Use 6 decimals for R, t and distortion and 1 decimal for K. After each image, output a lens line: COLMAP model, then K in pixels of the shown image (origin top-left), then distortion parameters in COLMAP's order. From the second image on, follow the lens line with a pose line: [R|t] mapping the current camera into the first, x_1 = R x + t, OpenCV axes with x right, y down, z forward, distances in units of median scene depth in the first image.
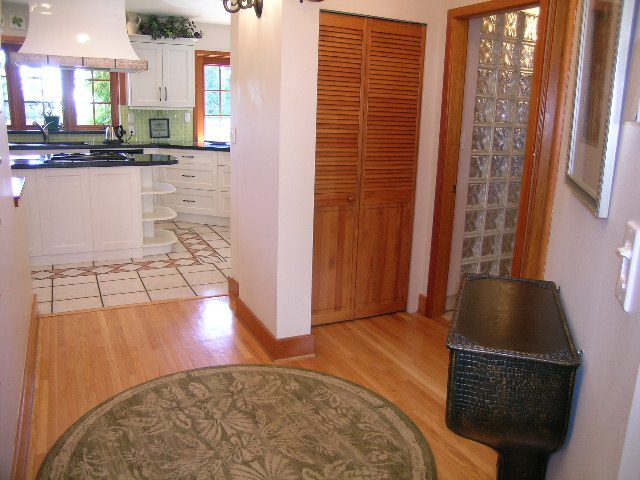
lens RADIAL K [[537.4, 0, 319.9], [0, 537.4, 239.8], [0, 0, 1]] dist [-0.086891, 0.008954]
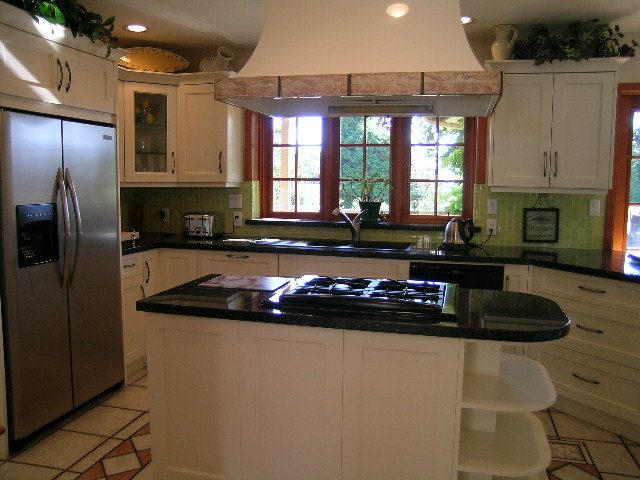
lens RADIAL K [[537.4, 0, 319.8], [0, 537.4, 241.7], [0, 0, 1]] dist [-0.086891, 0.008954]
pose [[0.760209, 0.048556, -0.647862, -0.120059], [-0.141935, 0.985527, -0.092684, -0.111933], [0.633985, 0.162414, 0.756099, 0.446894]]
